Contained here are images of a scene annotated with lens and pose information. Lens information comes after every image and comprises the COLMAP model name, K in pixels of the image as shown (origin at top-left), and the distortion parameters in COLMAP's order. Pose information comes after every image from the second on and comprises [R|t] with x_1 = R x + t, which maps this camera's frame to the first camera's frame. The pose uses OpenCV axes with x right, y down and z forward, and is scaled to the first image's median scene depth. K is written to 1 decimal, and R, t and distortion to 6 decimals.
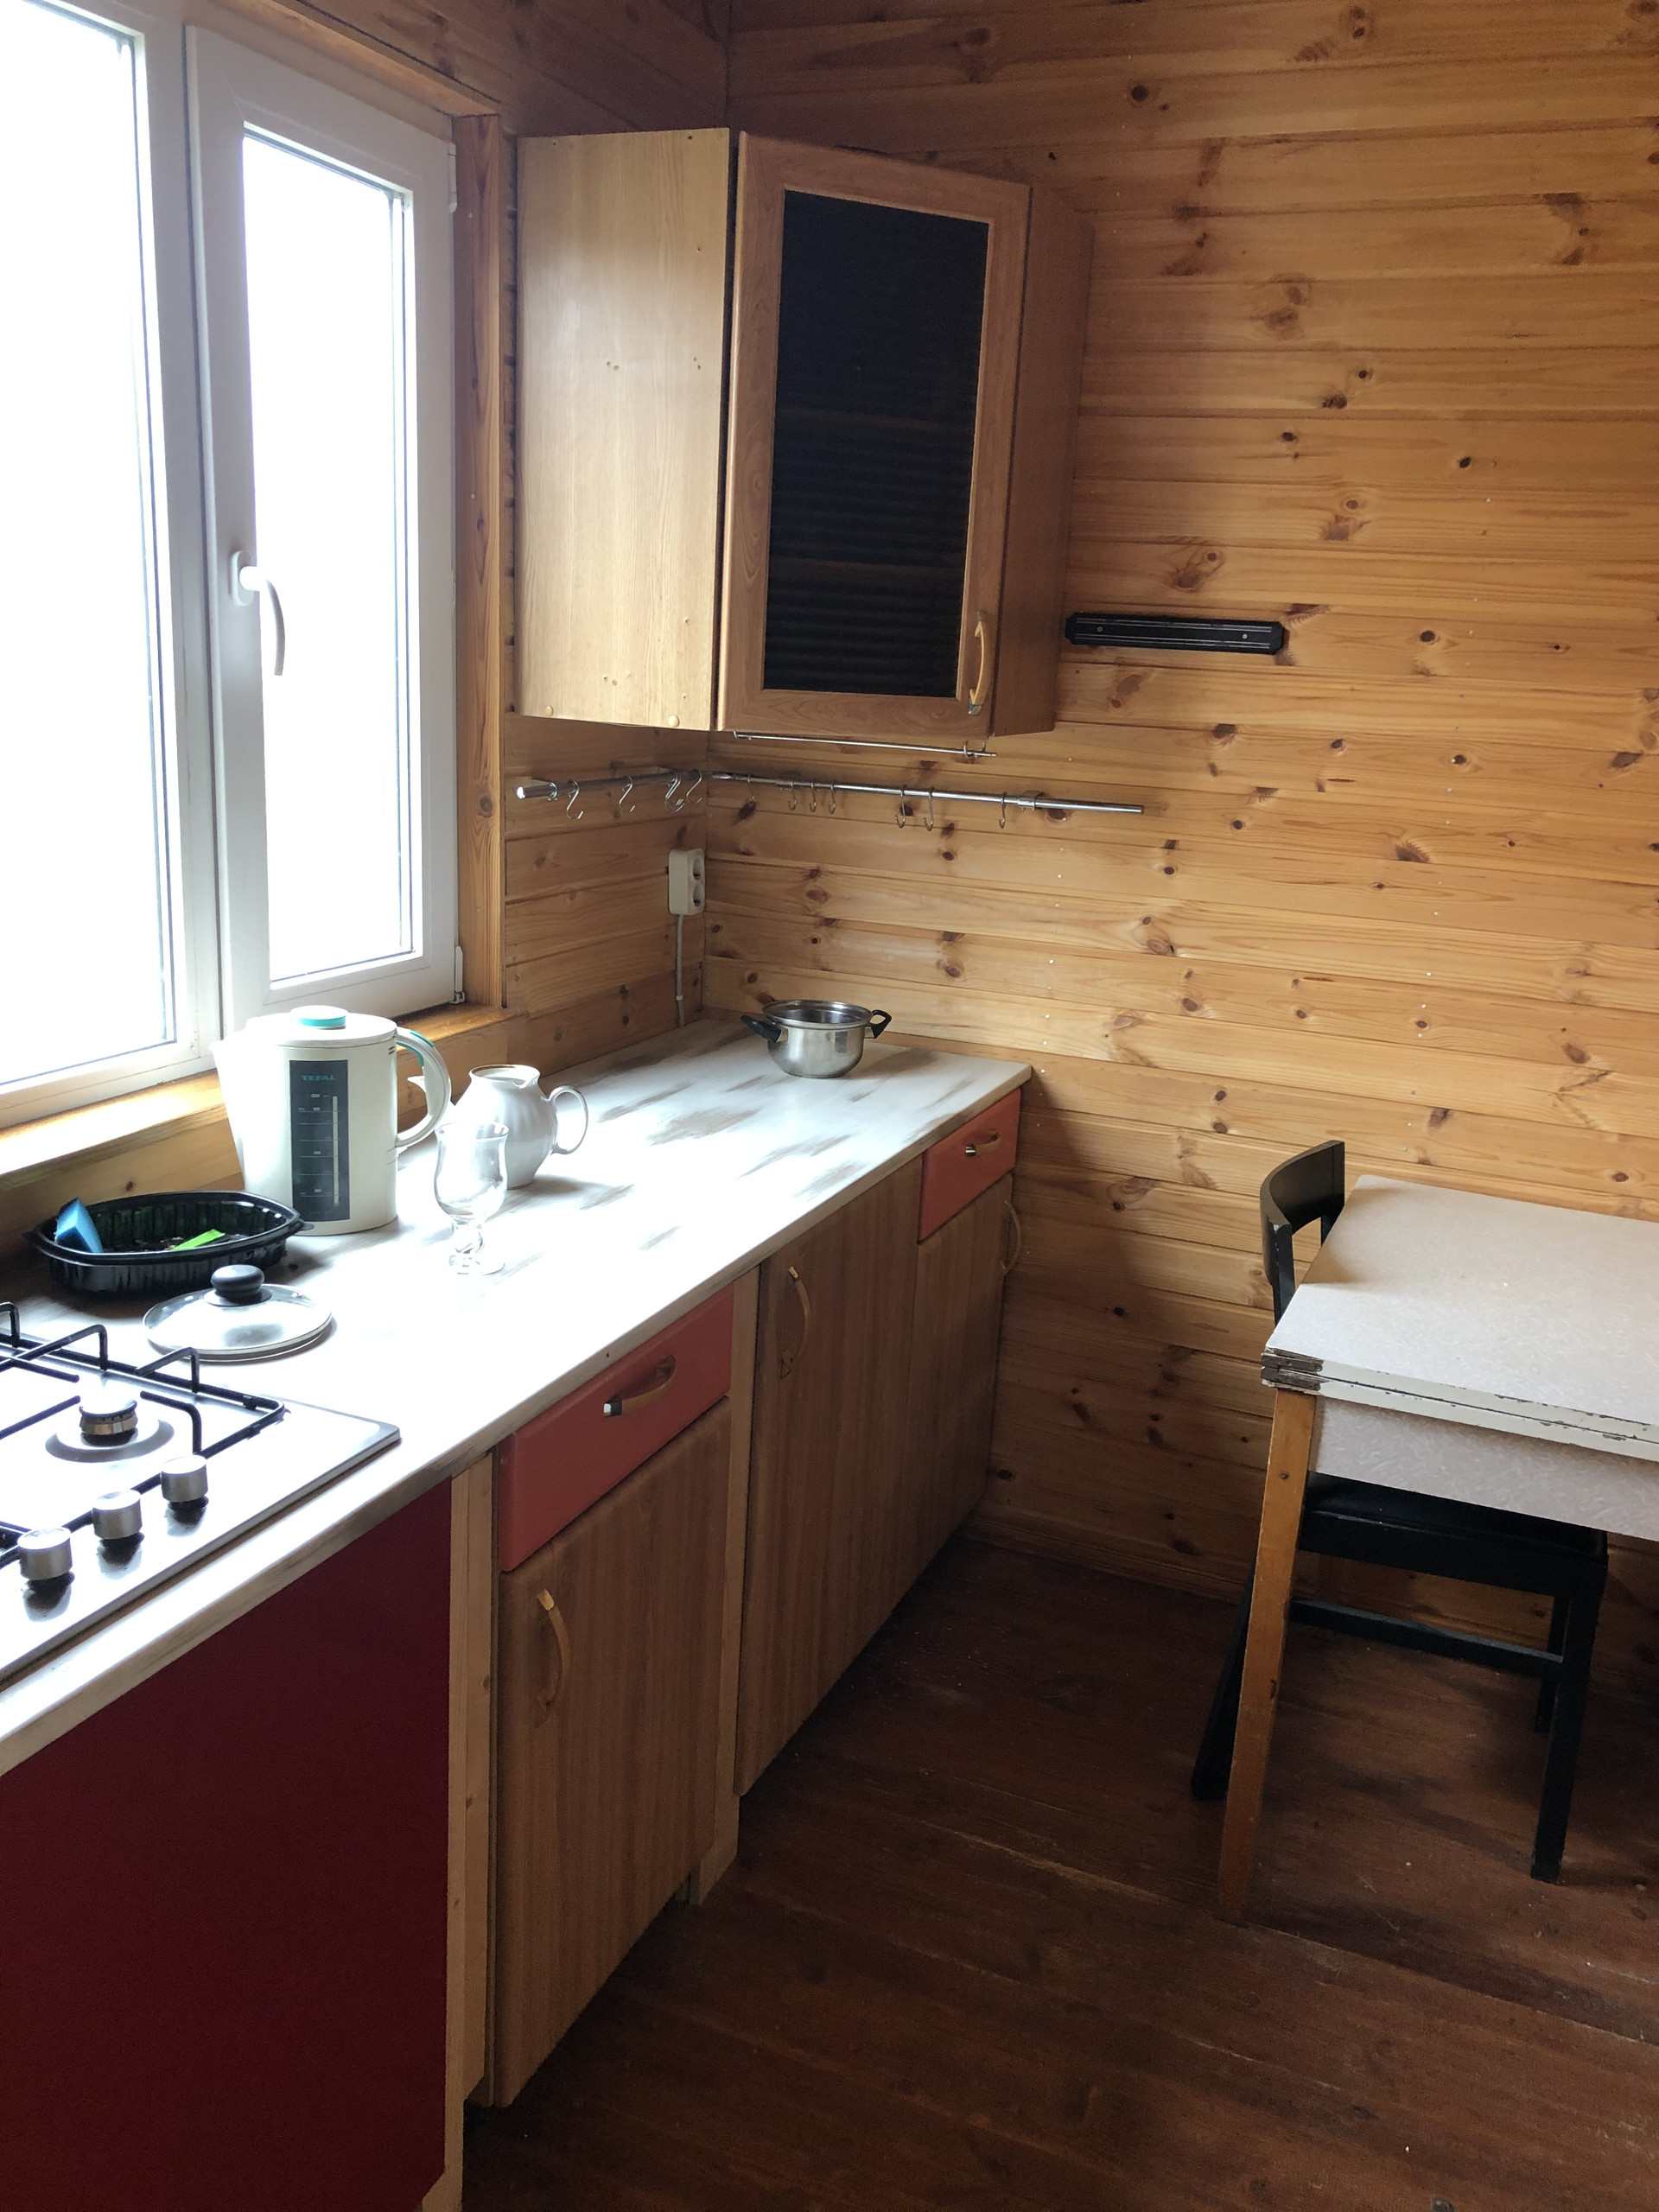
lens RADIAL K [[1817.6, 0, 834.2], [0, 1817.6, 1103.5], [0, 0, 1]] dist [0.021884, -0.010819]
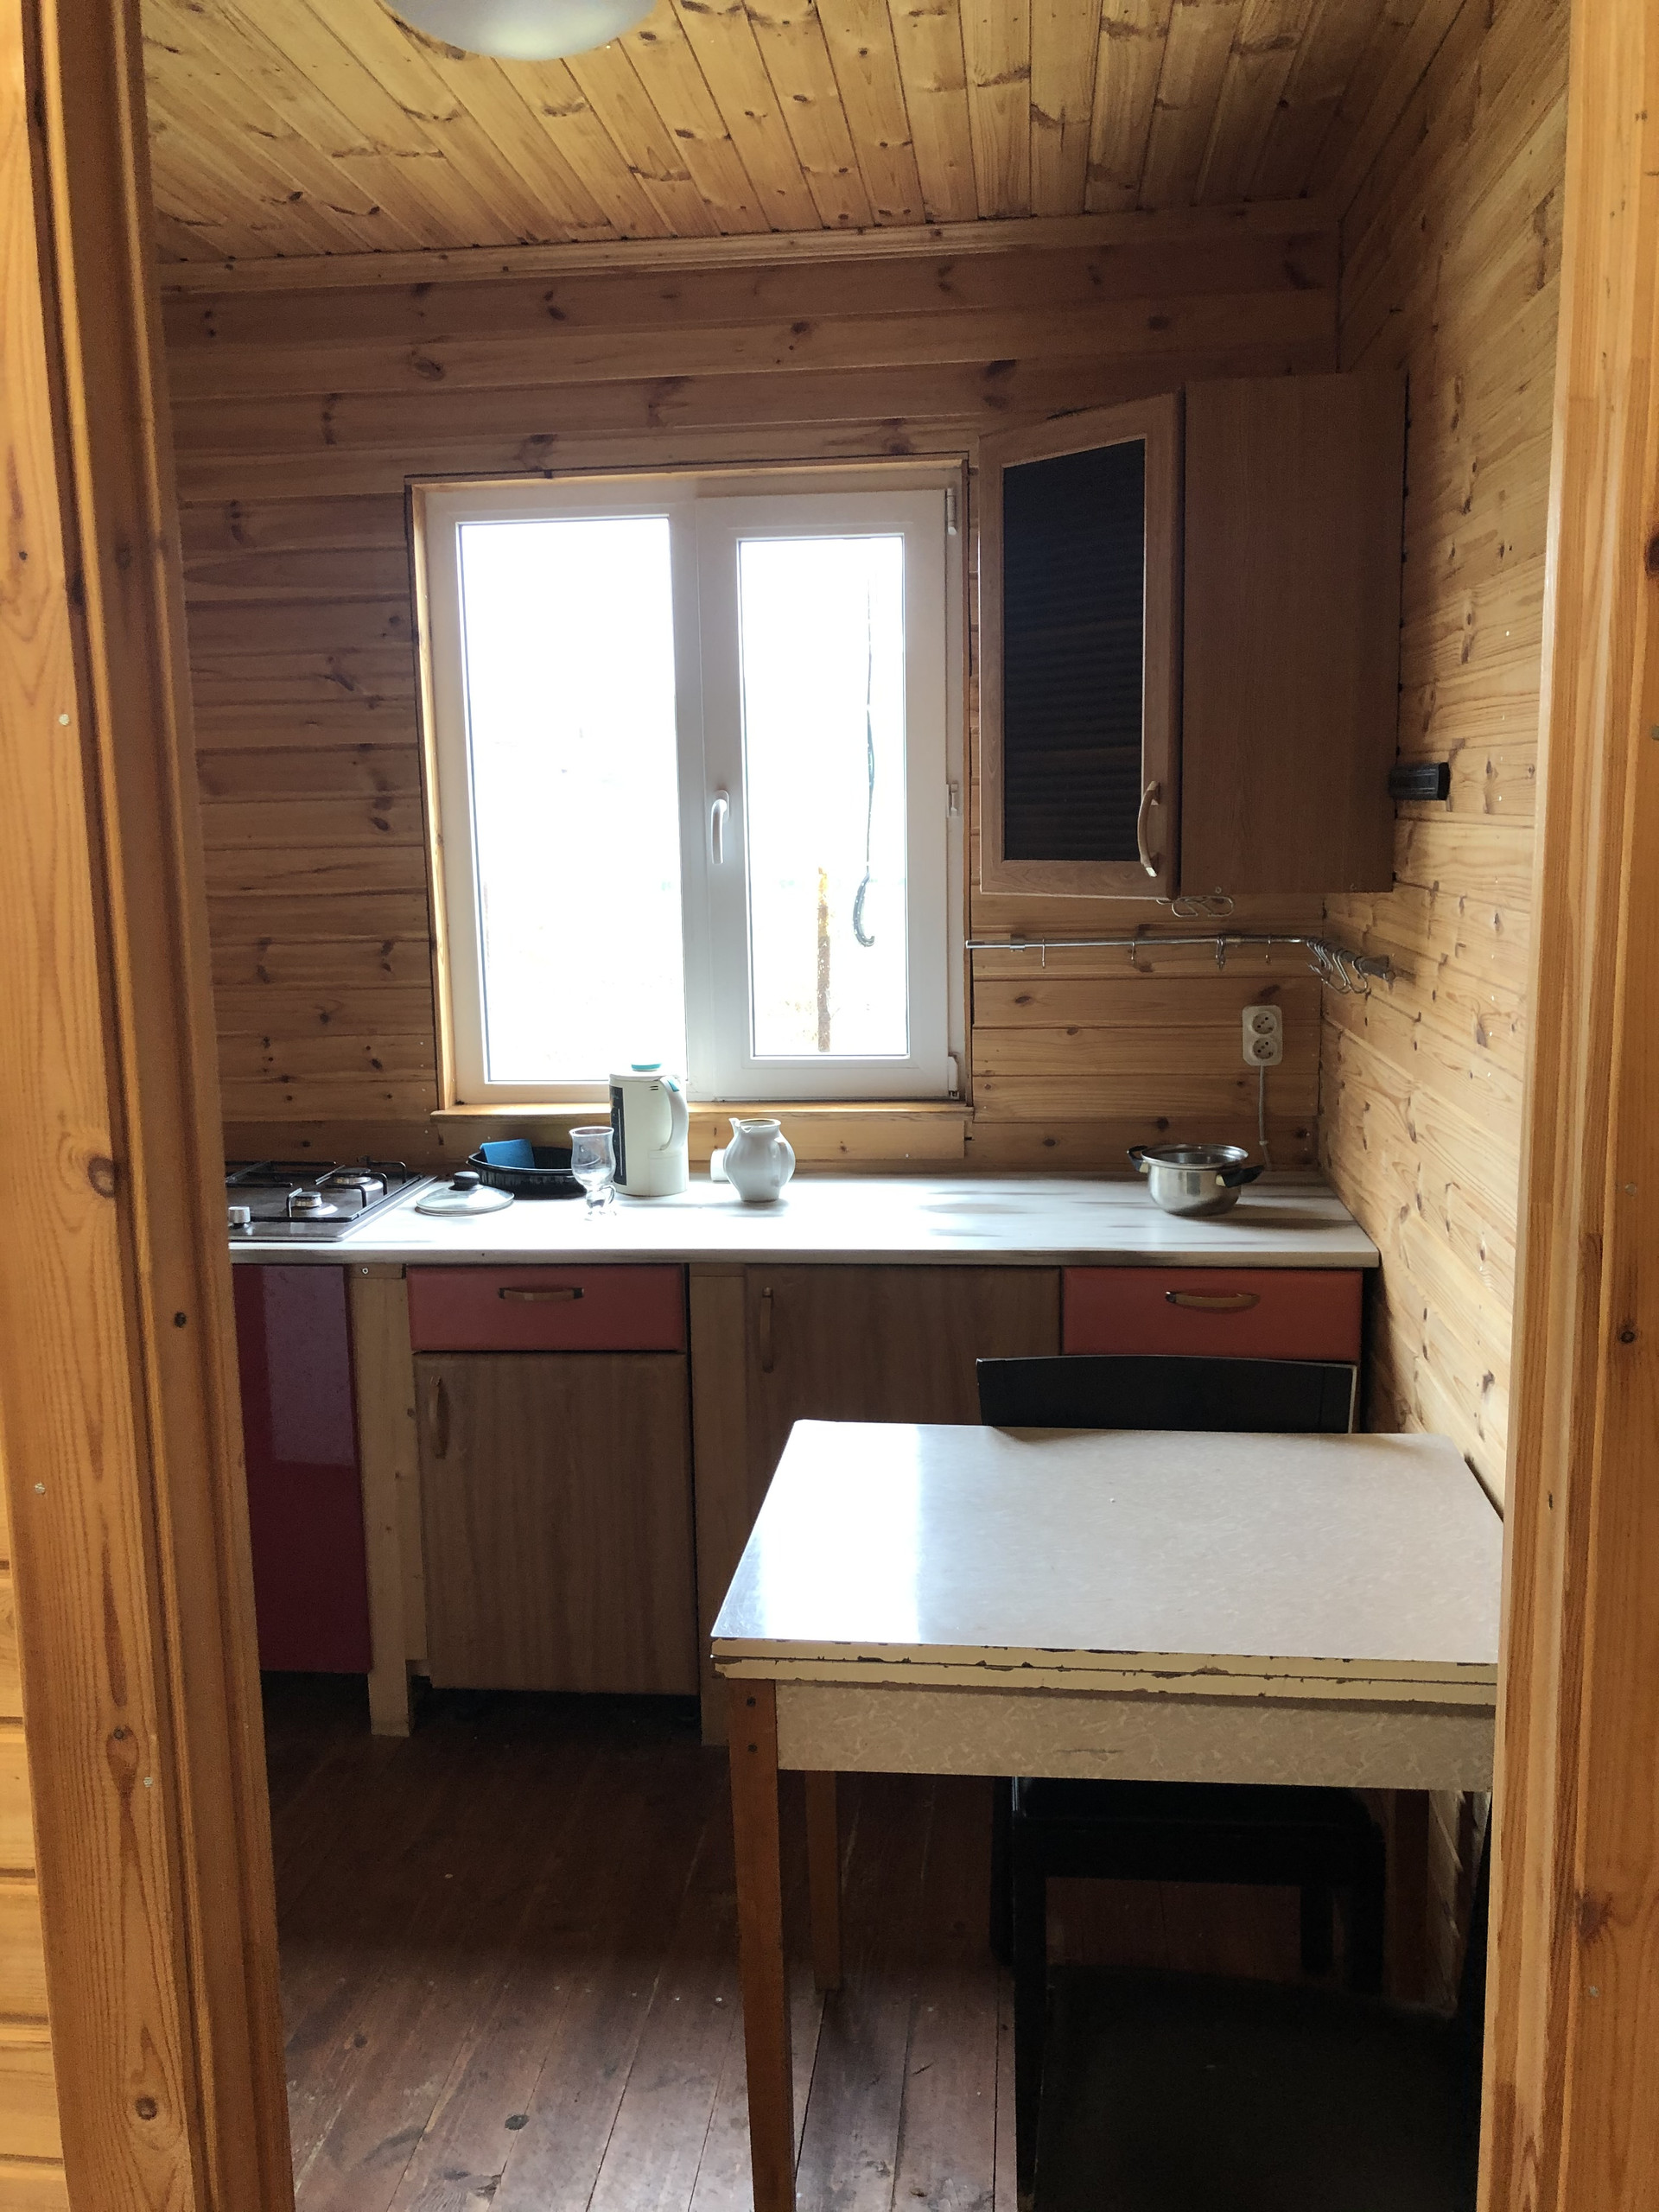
lens RADIAL K [[1817.6, 0, 833.2], [0, 1817.6, 1109.9], [0, 0, 1]] dist [0.021884, -0.010819]
pose [[0.286413, 0.096964, -0.953187, 1.069396], [-0.198930, 0.979204, 0.039837, -0.085959], [0.937227, 0.178207, 0.299745, 0.536272]]
